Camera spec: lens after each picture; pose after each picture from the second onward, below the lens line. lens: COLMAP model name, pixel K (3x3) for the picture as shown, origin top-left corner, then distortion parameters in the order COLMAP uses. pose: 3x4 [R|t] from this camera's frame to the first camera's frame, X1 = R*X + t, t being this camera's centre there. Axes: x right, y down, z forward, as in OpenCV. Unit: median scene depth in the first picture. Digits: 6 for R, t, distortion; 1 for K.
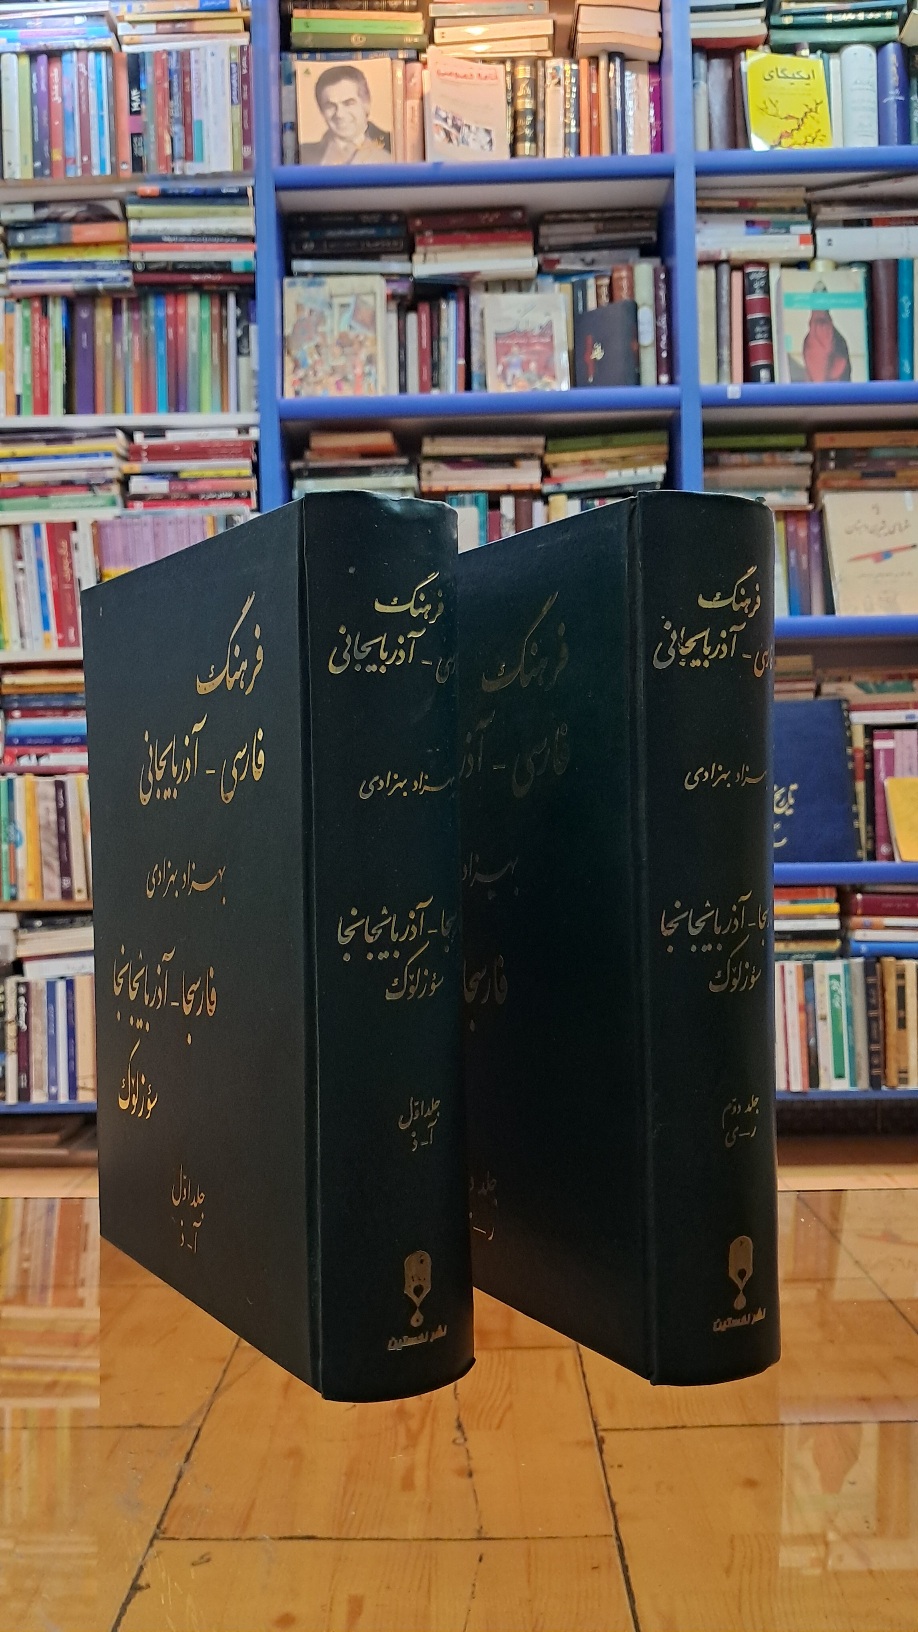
lens RADIAL K [[1275.3, 0, 459.0], [0, 1275.3, 816.0], [0, 0, 1]] dist [-0.008925, 0.031348]
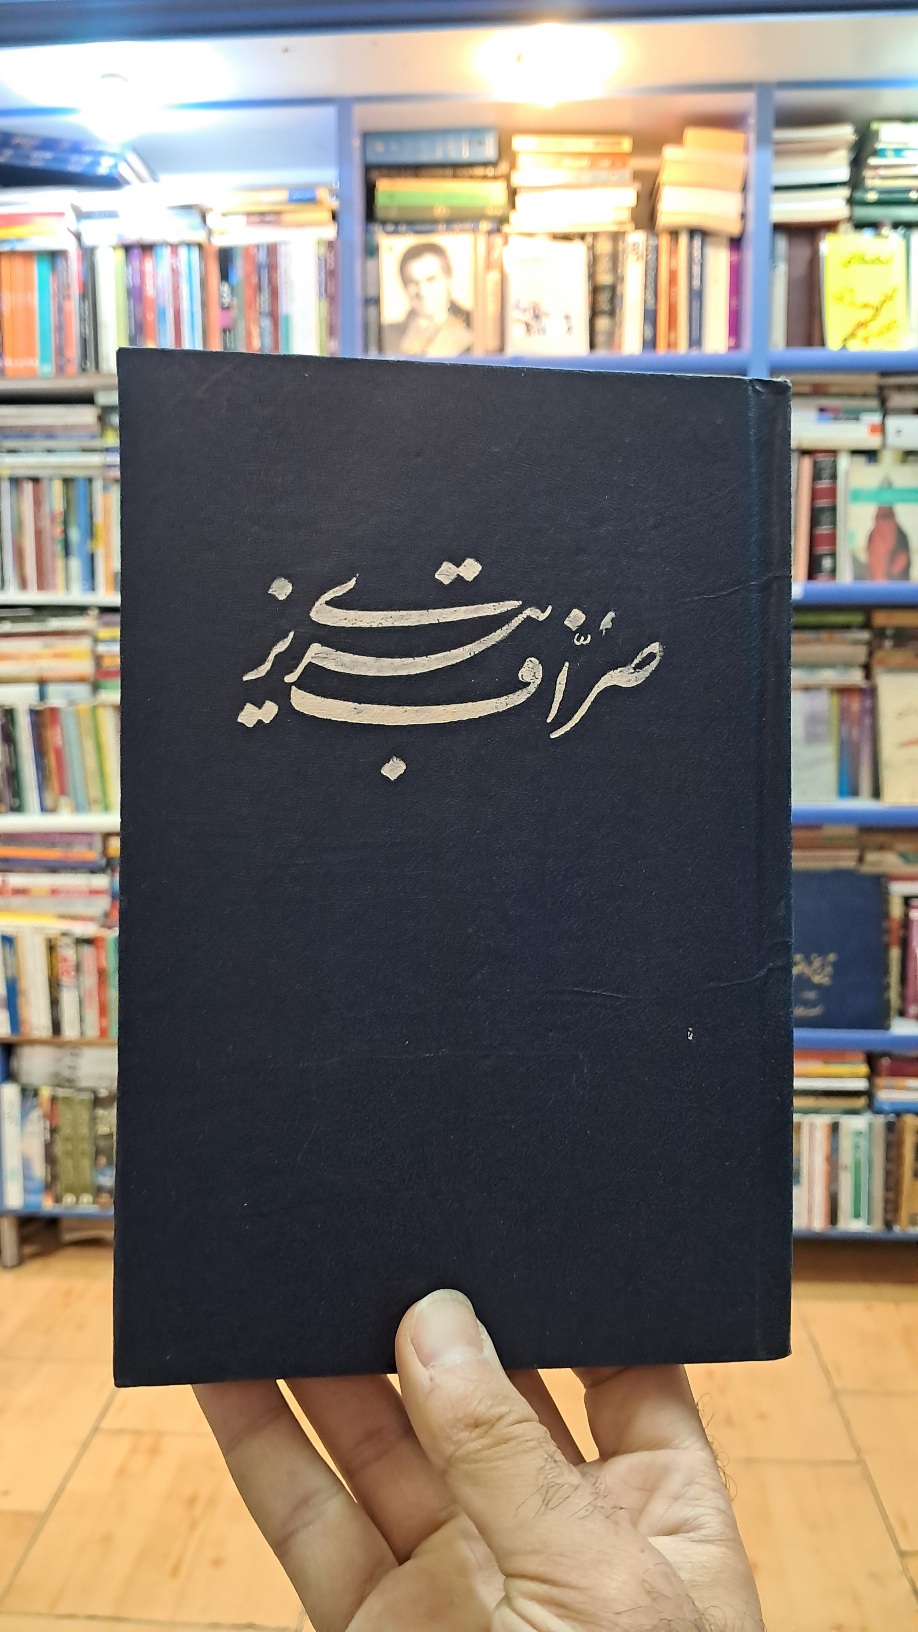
lens RADIAL K [[1263.2, 0, 459.0], [0, 1263.2, 816.0], [0, 0, 1]] dist [0.000759, 0.001582]
pose [[0.998905, 0.025247, -0.039377, -0.013899], [-0.019661, 0.990474, 0.136289, -0.278633], [0.042443, -0.135366, 0.989886, -0.058056]]
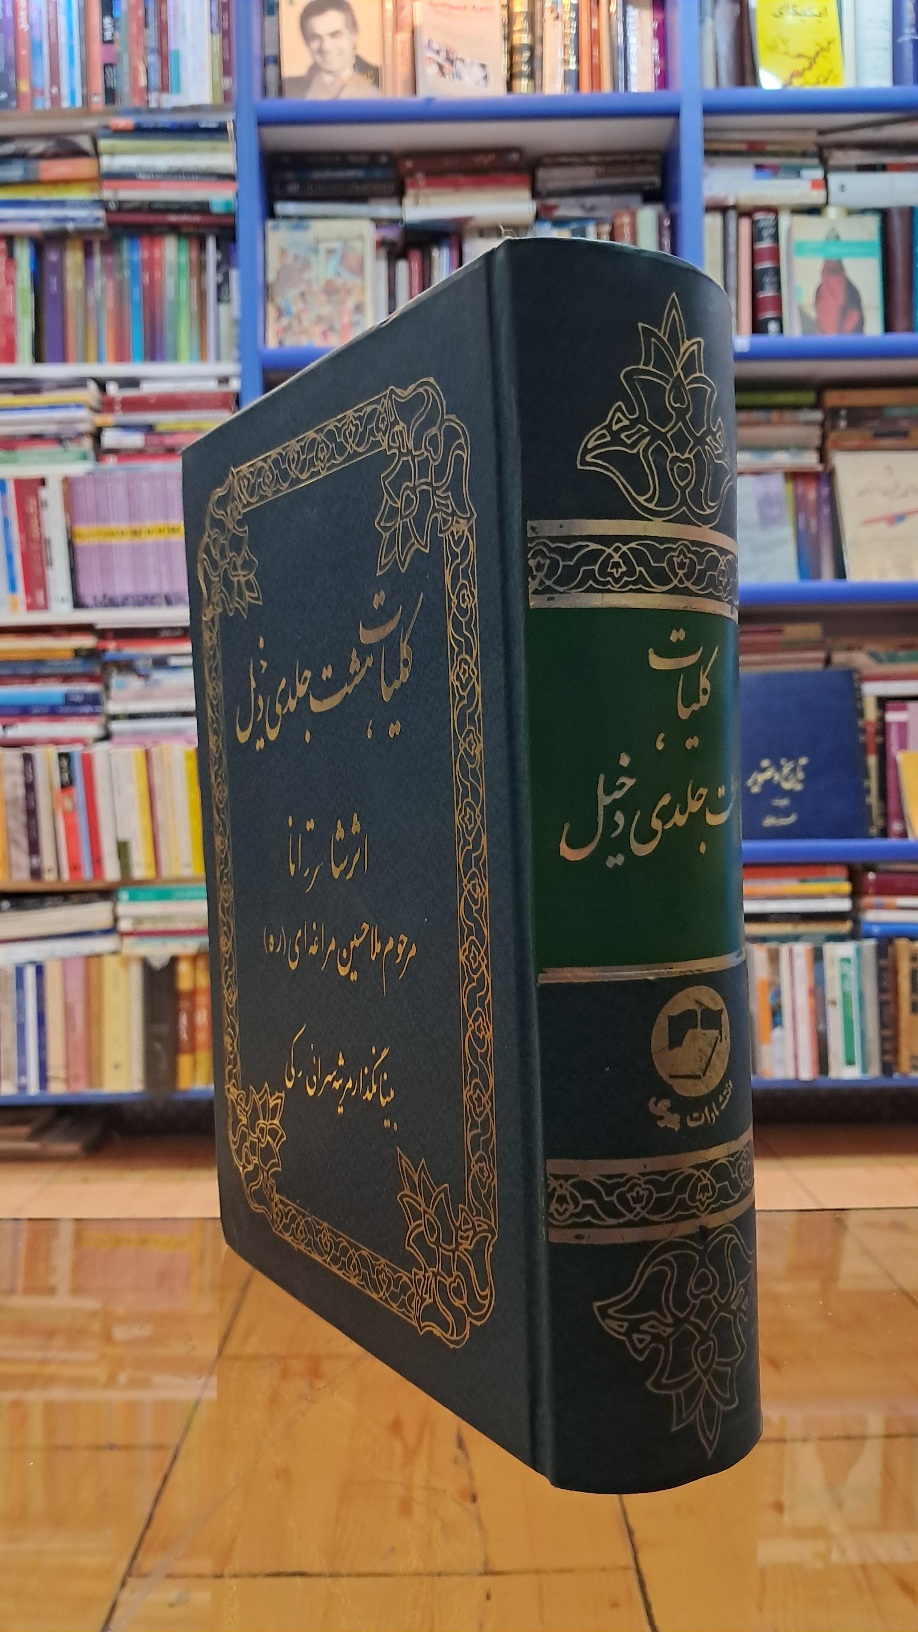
lens RADIAL K [[1263.2, 0, 459.0], [0, 1263.2, 816.0], [0, 0, 1]] dist [0.000759, 0.001582]
pose [[0.999838, 0.000683, 0.018002, -0.011643], [-0.000895, 0.999930, 0.011765, 0.007311], [-0.017992, -0.011780, 0.999769, 0.058519]]
